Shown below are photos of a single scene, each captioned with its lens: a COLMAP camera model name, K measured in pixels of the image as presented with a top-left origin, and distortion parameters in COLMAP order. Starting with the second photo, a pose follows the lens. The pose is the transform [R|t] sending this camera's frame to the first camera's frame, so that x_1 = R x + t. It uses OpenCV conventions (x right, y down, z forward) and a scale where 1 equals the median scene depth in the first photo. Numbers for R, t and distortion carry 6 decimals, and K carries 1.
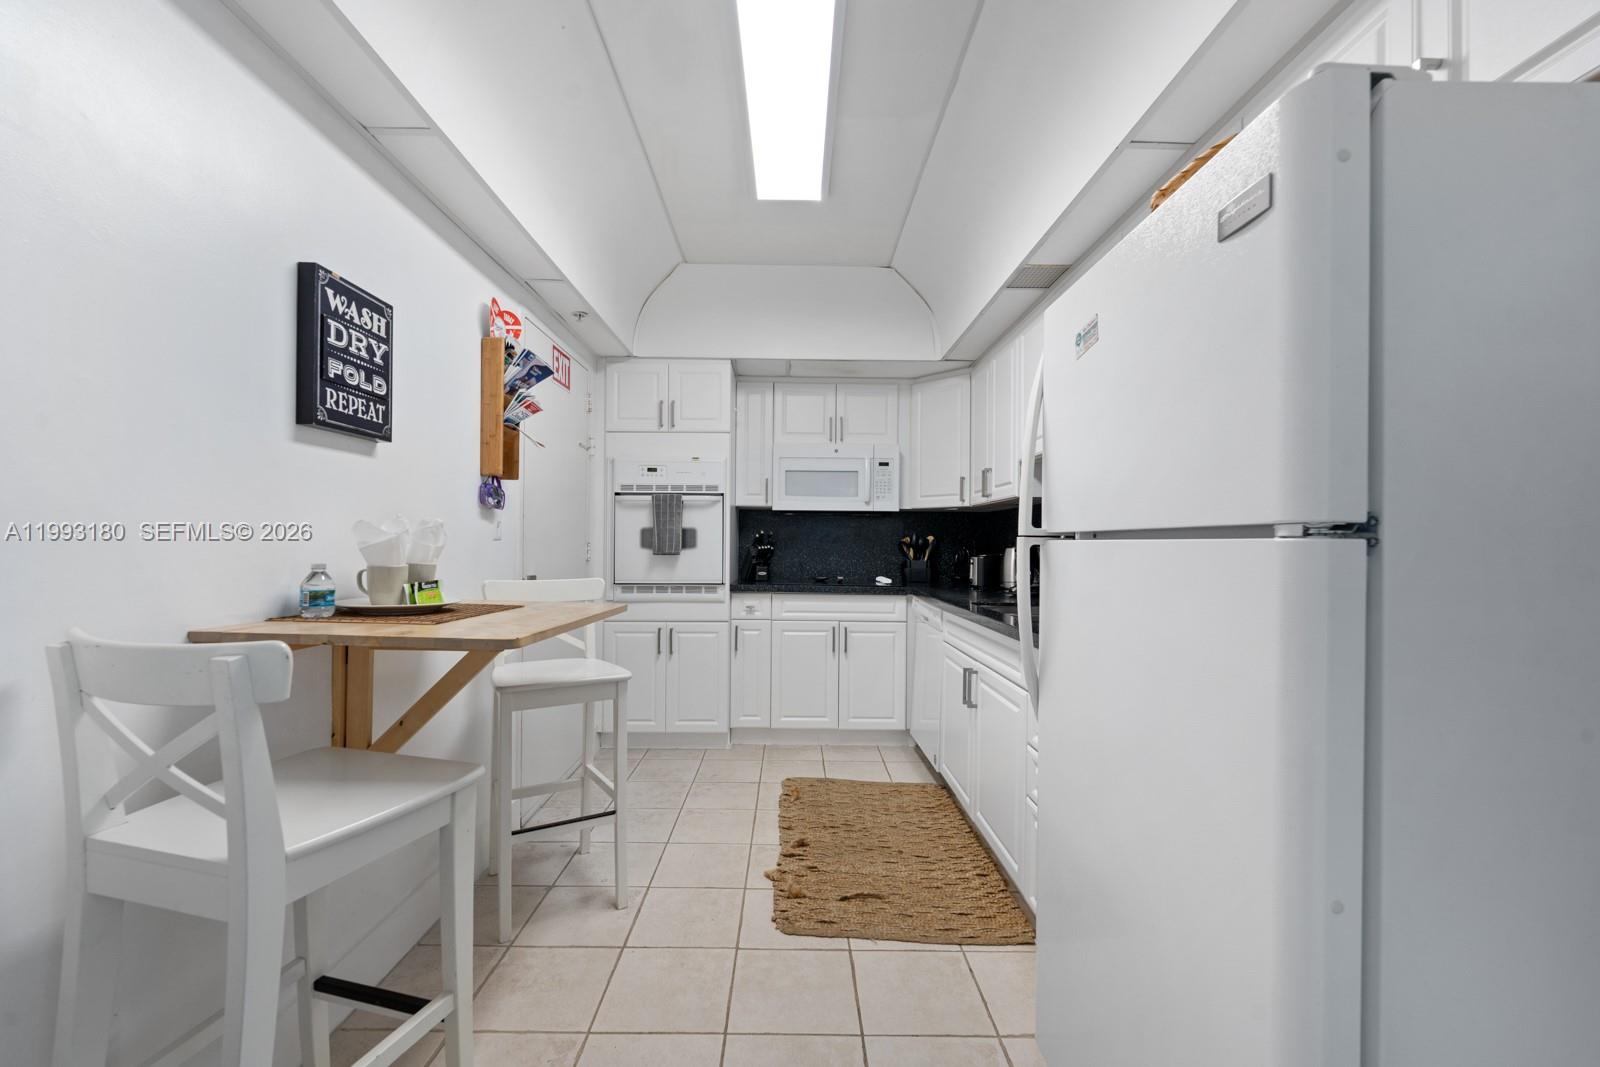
lens RADIAL K [[648.2, 0, 794.7], [0, 648.2, 542.4], [0, 0, 1]] dist [-0.001666, -0.000316]
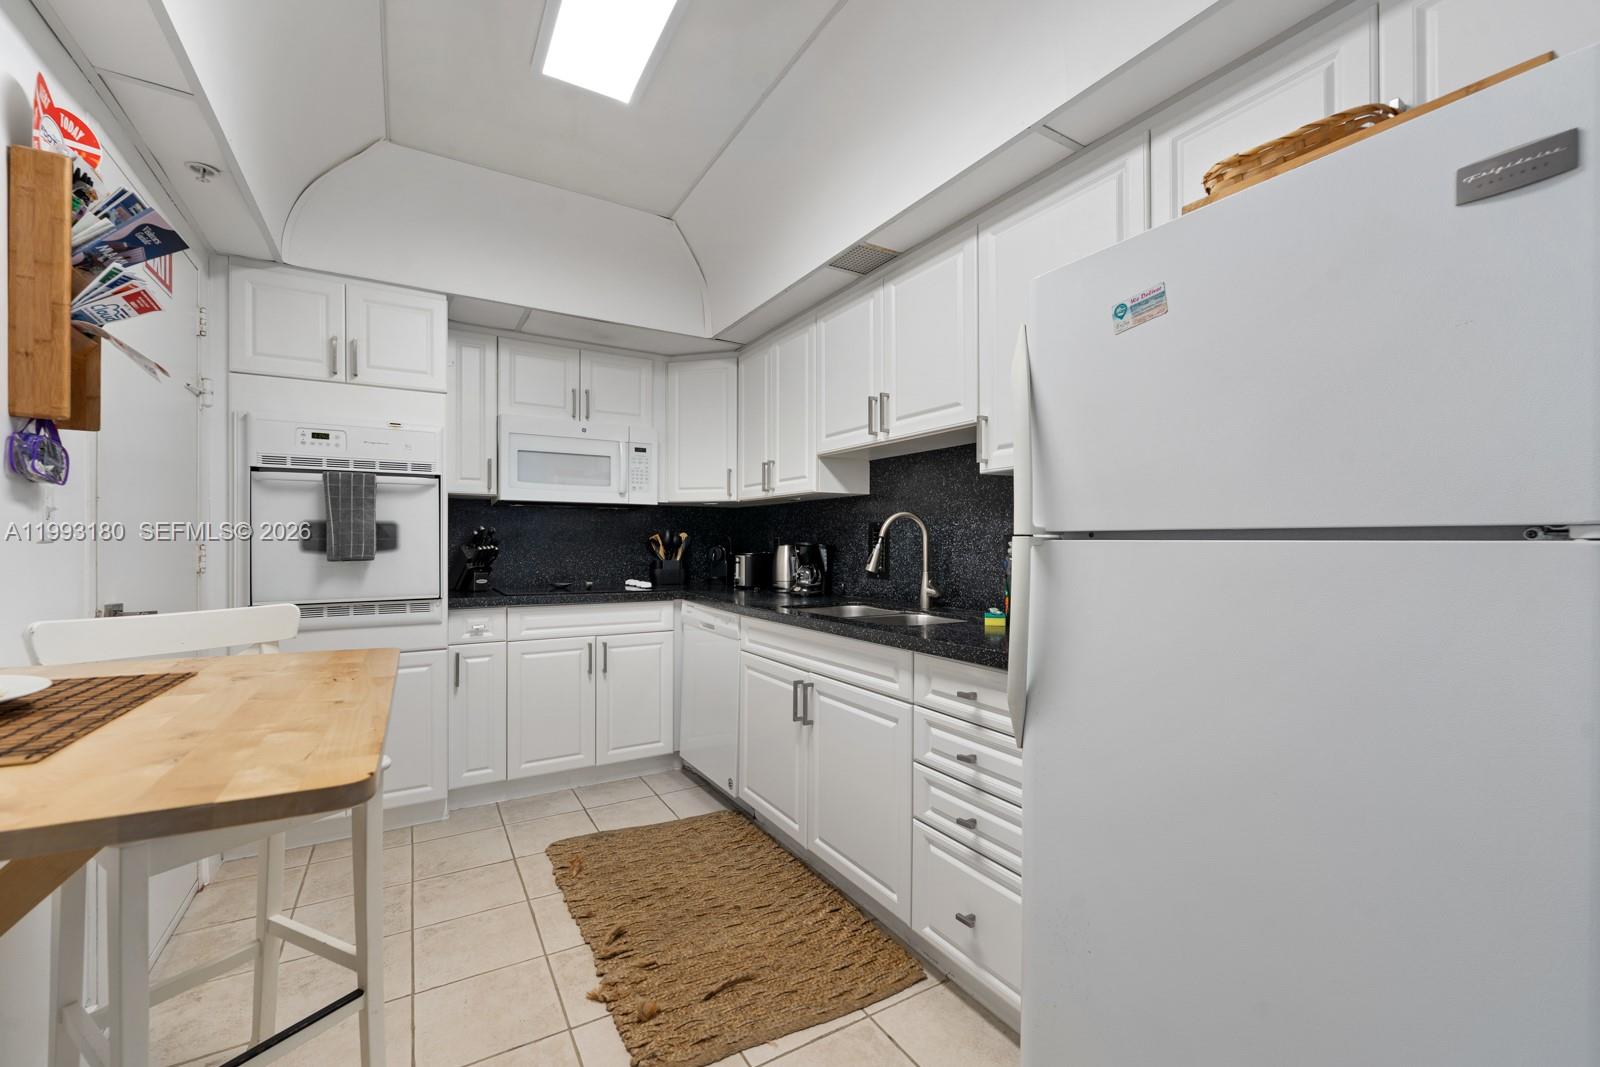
lens RADIAL K [[650.7, 0, 796.4], [0, 650.7, 542.2], [0, 0, 1]] dist [0.000078, -0.000500]
pose [[0.863788, -0.008003, 0.503792, -0.132100], [0.004811, 0.999959, 0.007637, -0.003318], [-0.503833, -0.004173, 0.863791, 0.157059]]
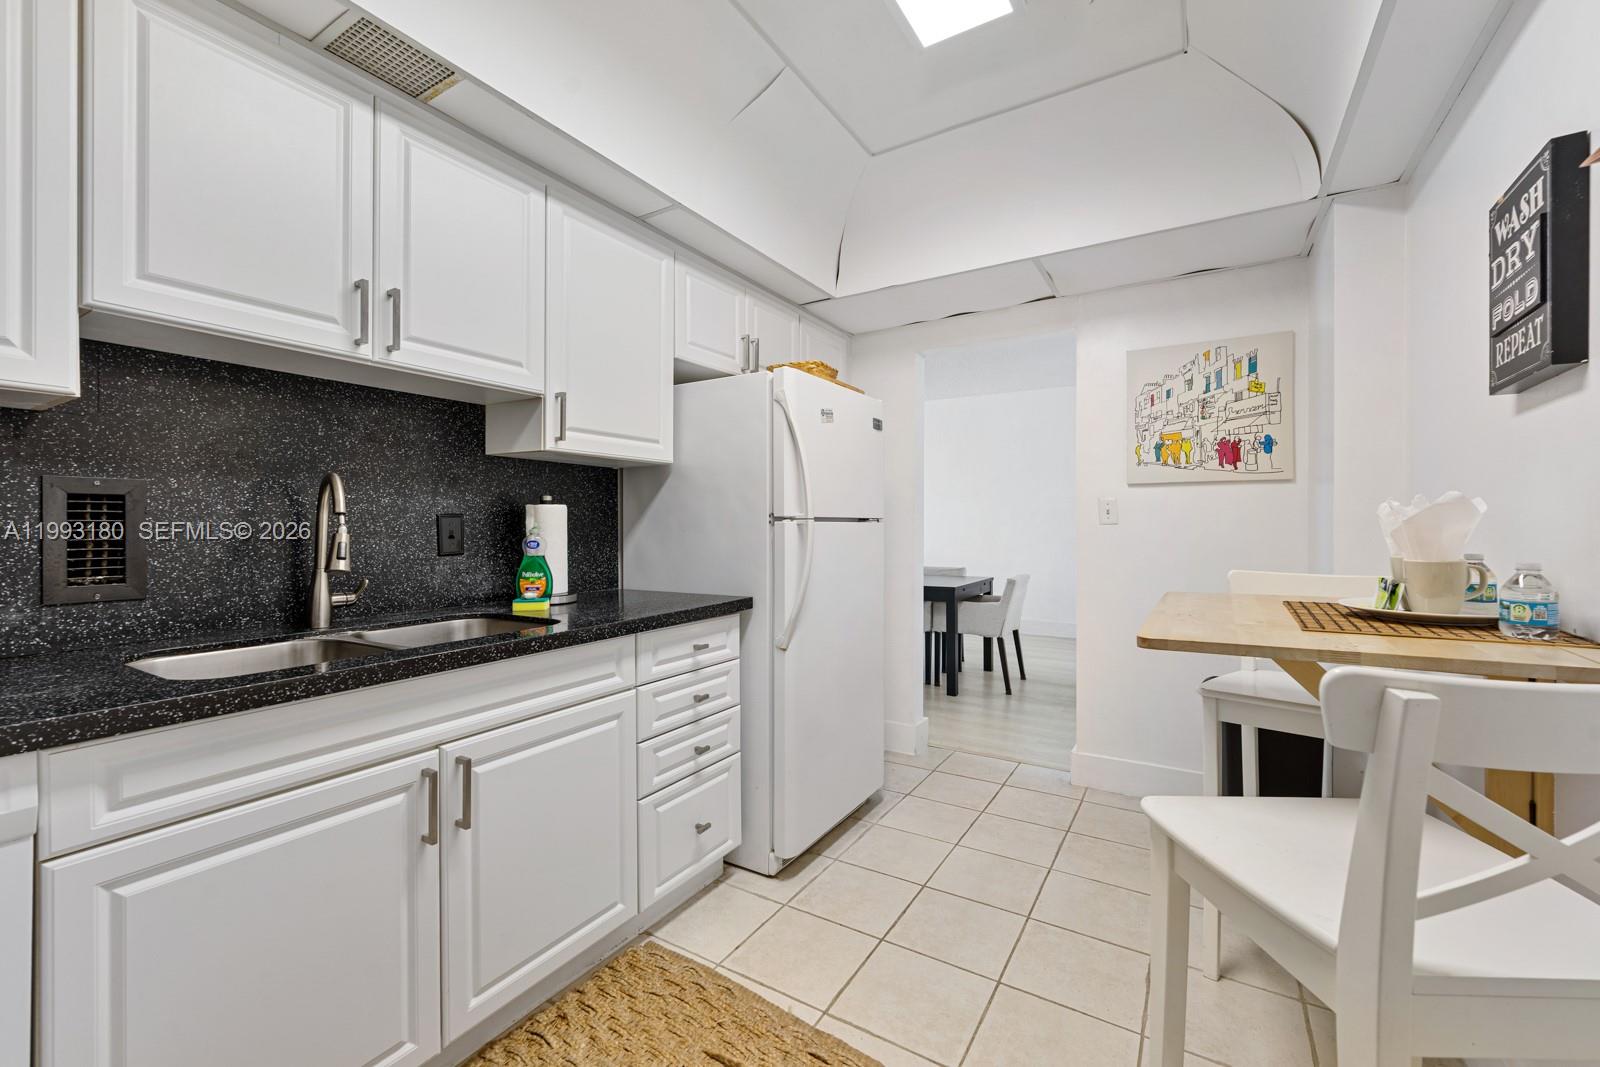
lens RADIAL K [[654.4, 0, 792.5], [0, 654.4, 532.9], [0, 0, 1]] dist [-0.000358, -0.000713]
pose [[-0.842634, -0.015038, 0.538277, -0.167885], [-0.008620, 0.999859, 0.014438, 0.000391], [-0.538418, 0.007526, -0.842644, 0.898170]]
